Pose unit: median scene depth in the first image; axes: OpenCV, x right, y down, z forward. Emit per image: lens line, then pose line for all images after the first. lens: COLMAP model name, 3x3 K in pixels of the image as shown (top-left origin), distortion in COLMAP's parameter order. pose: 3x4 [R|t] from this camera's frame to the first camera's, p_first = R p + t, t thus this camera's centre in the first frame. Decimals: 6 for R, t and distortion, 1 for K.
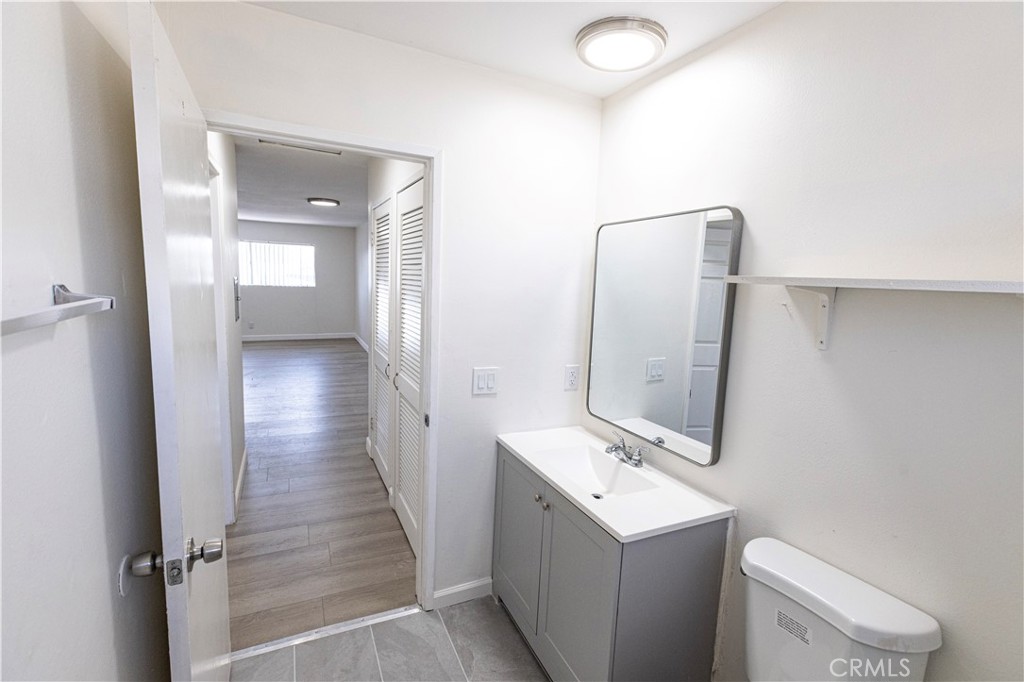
lens RADIAL K [[465.3, 0, 509.8], [0, 465.3, 340.0], [0, 0, 1]] dist [0.001709, 0.000062]
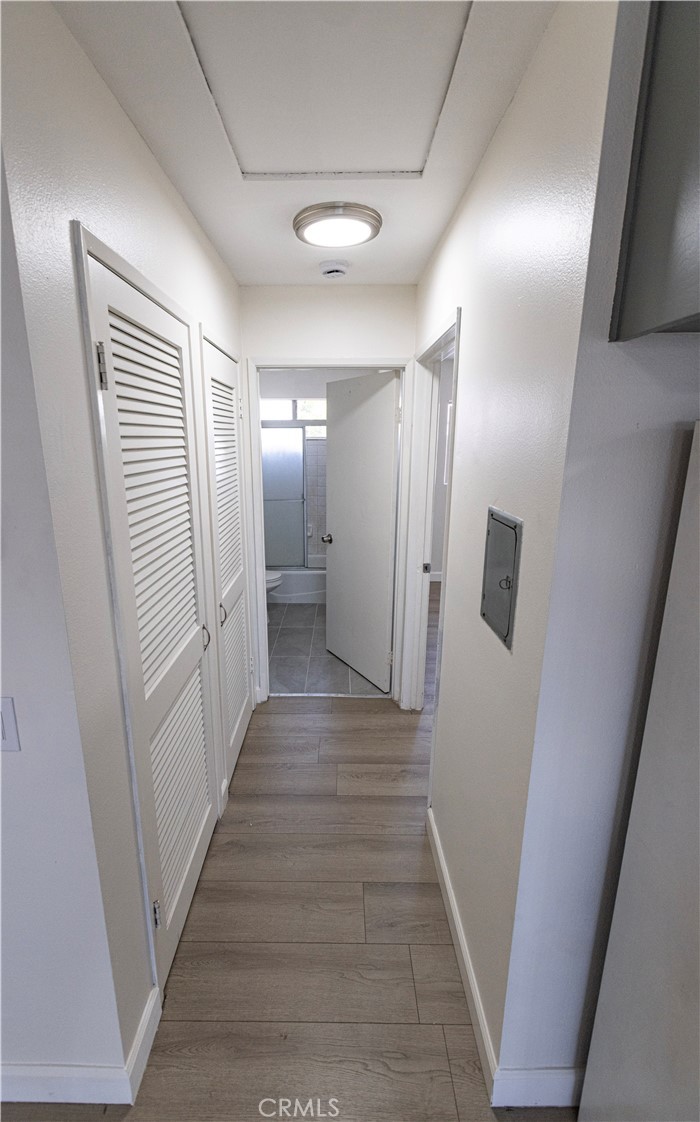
lens RADIAL K [[497.7, 0, 335.2], [0, 497.7, 558.4], [0, 0, 1]] dist [0.000301, -0.000031]
pose [[-0.901037, -0.145053, 0.408768, -0.686343], [0.020303, 0.927285, 0.373804, -0.270388], [-0.433266, 0.345110, -0.832574, 1.498239]]
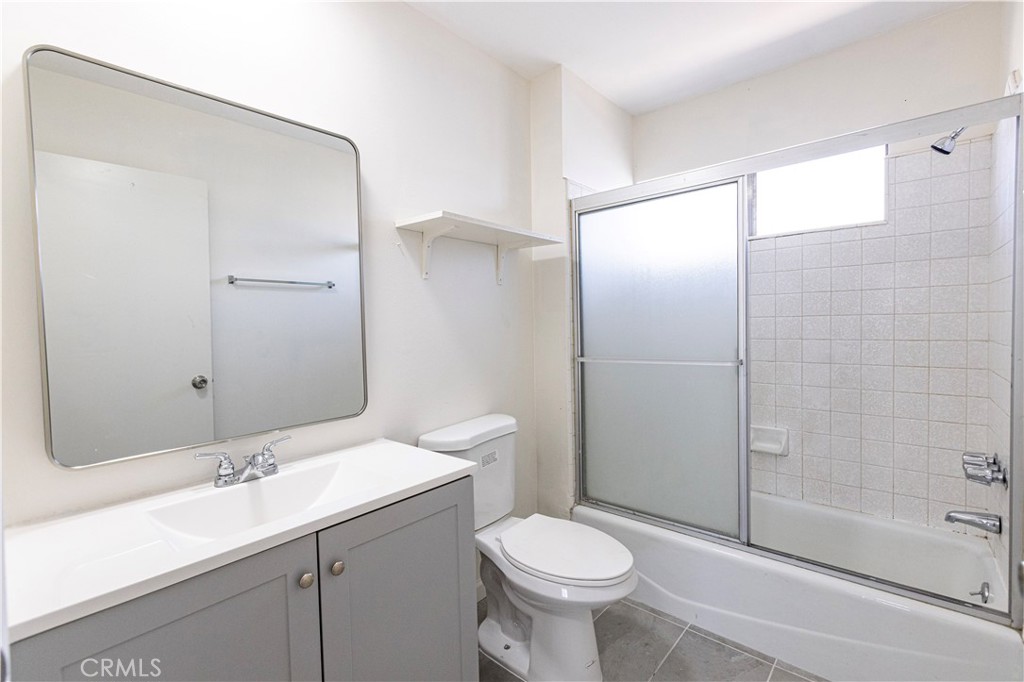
lens RADIAL K [[455.1, 0, 515.1], [0, 455.1, 339.3], [0, 0, 1]] dist [0.001875, 0.000415]
pose [[-0.418252, -0.062328, 0.906190, -0.293324], [0.124745, 0.984249, 0.125273, 0.026684], [-0.899724, 0.165438, -0.403889, 0.586095]]
